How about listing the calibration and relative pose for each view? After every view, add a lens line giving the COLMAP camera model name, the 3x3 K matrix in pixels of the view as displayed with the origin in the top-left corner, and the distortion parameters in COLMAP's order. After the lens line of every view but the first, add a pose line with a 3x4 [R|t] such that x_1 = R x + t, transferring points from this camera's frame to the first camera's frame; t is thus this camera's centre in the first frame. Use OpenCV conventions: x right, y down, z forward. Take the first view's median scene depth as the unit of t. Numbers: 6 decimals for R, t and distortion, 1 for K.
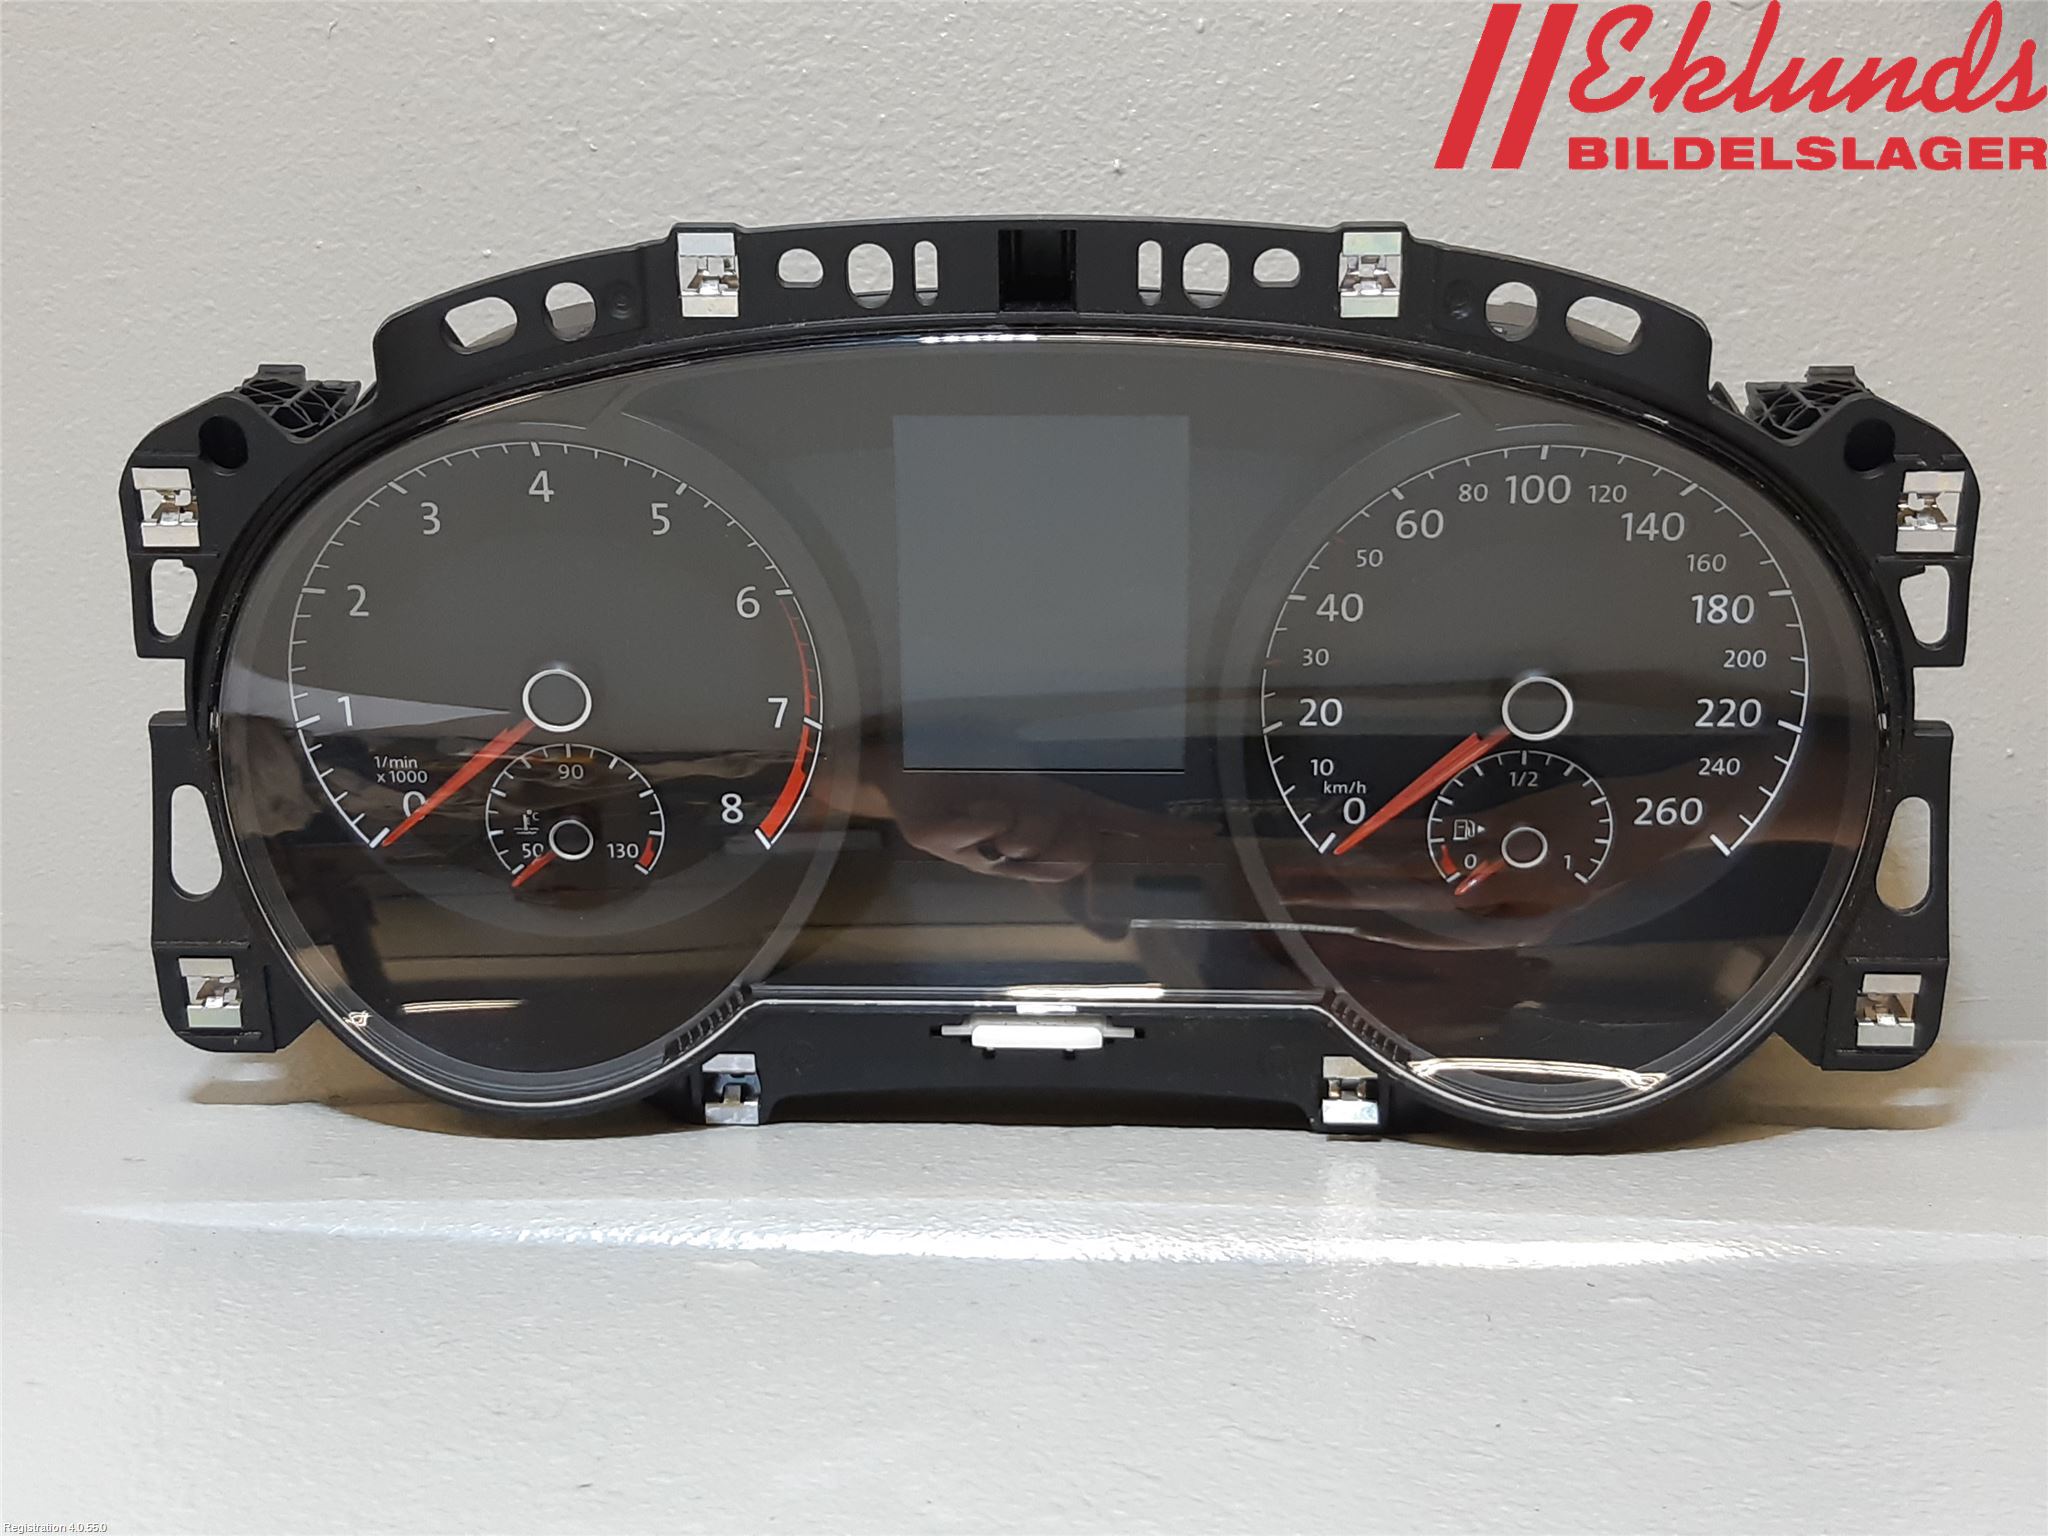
lens RADIAL K [[2496.9, 0, 1024.0], [0, 2496.9, 768.0], [0, 0, 1]] dist [0.167378, -0.527092]
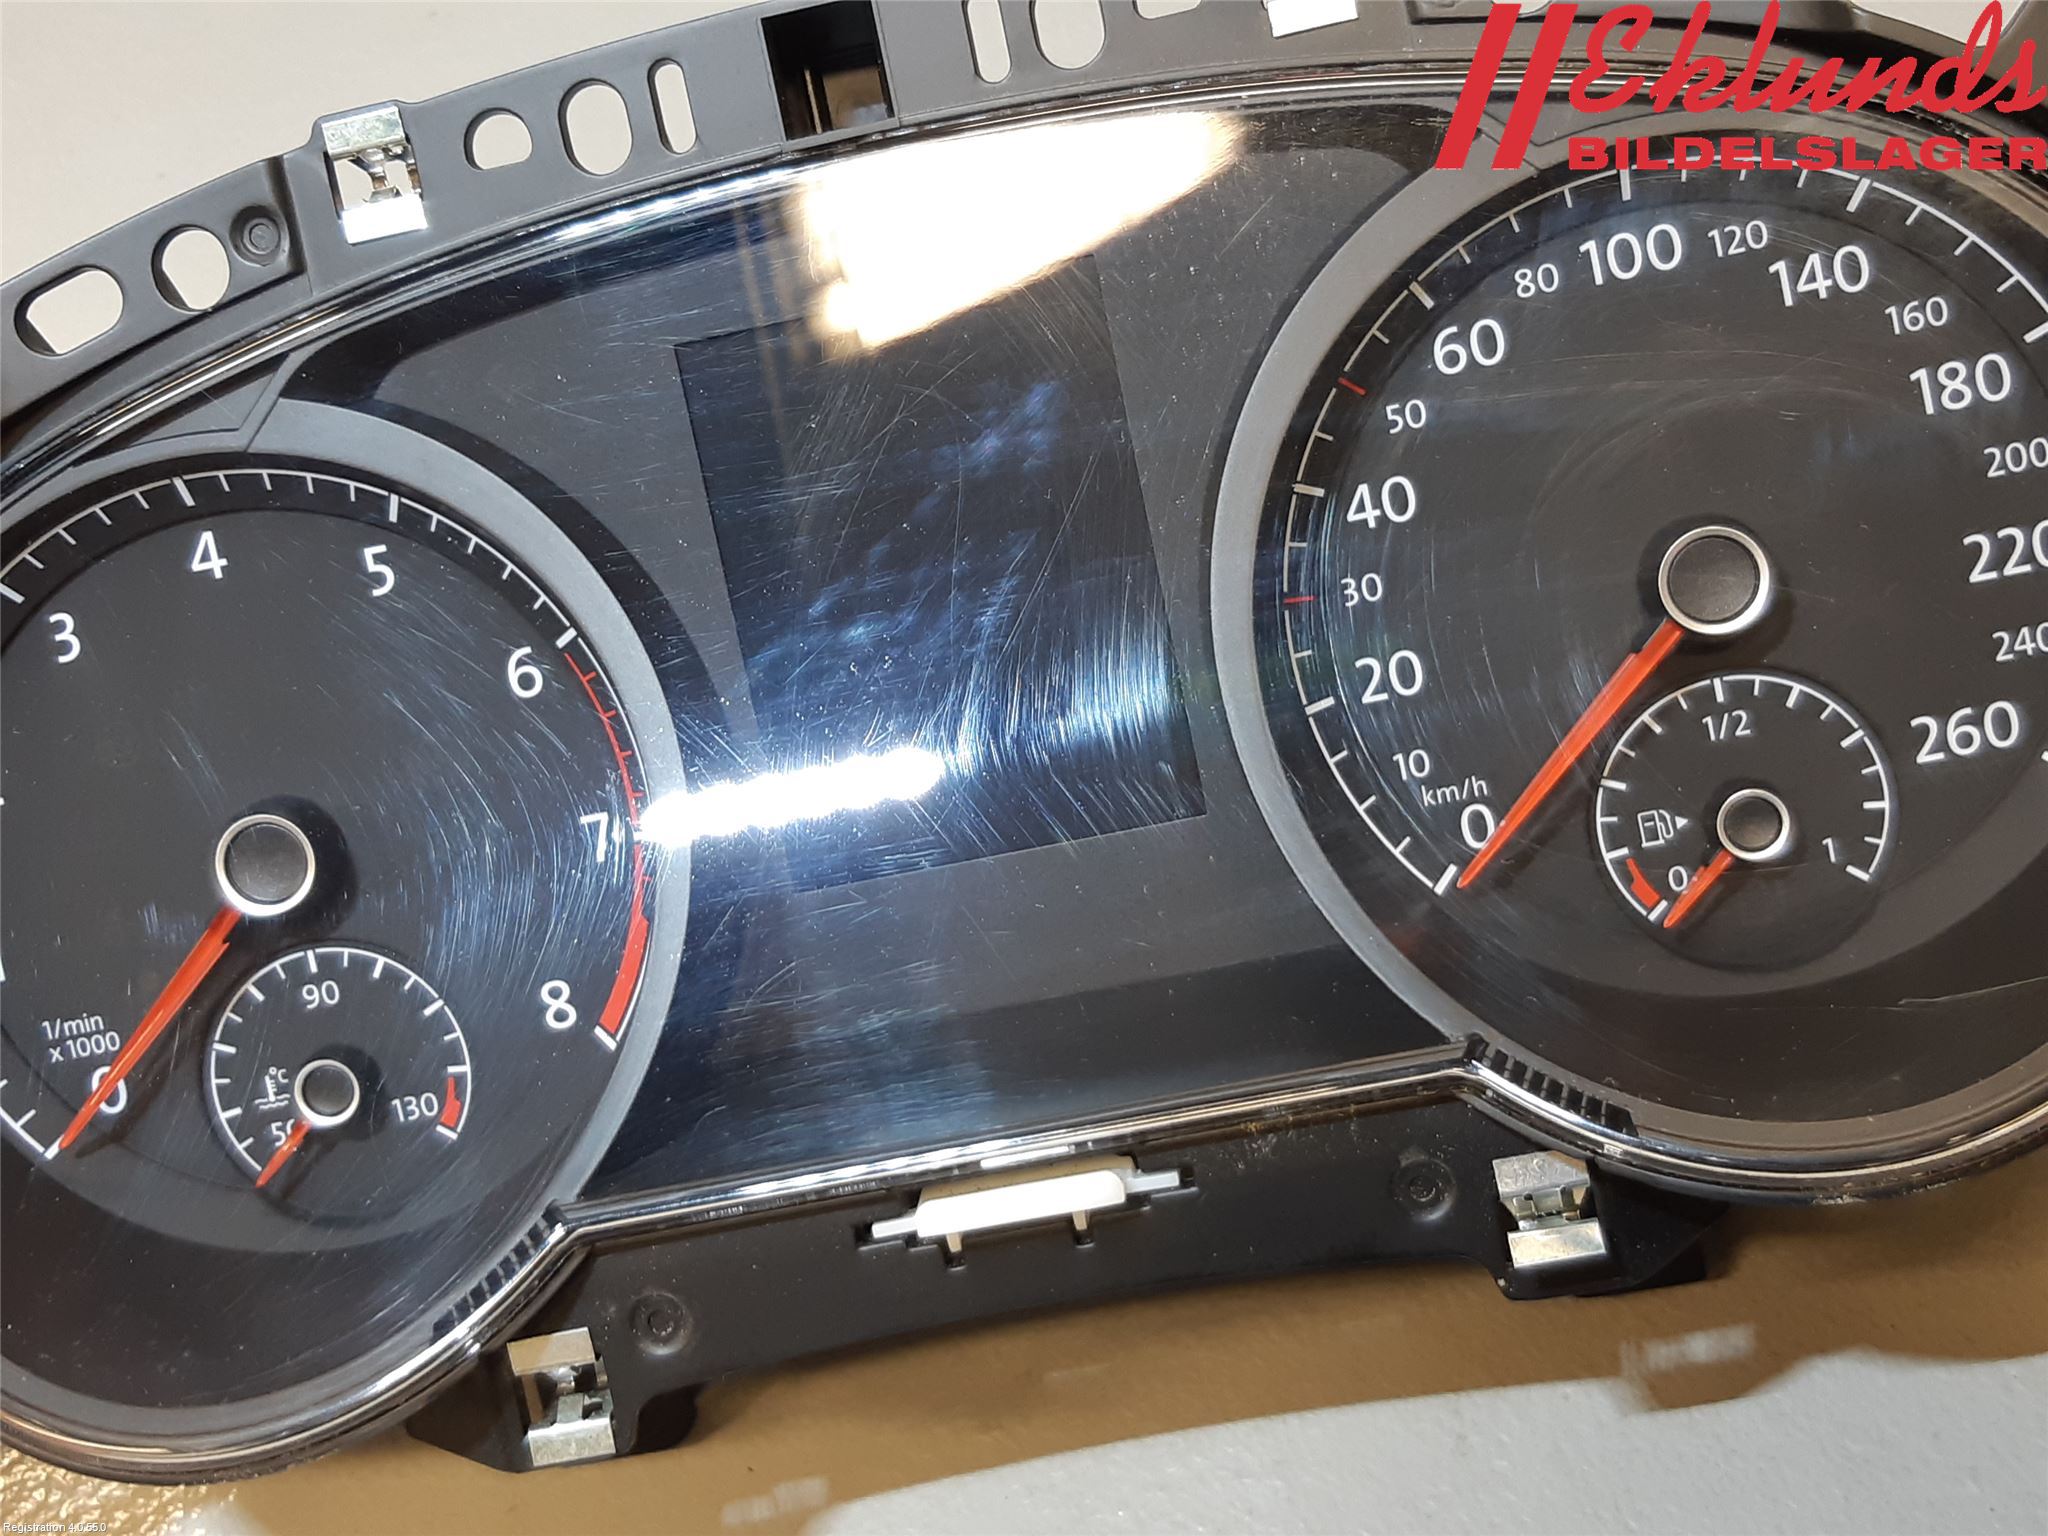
lens RADIAL K [[2496.9, 0, 1024.0], [0, 2496.9, 768.0], [0, 0, 1]] dist [0.167378, -0.527092]
pose [[0.980976, -0.182232, -0.066908, 0.065205], [0.154397, 0.941326, -0.300110, 0.186739], [0.117672, 0.284071, 0.951555, 0.376822]]
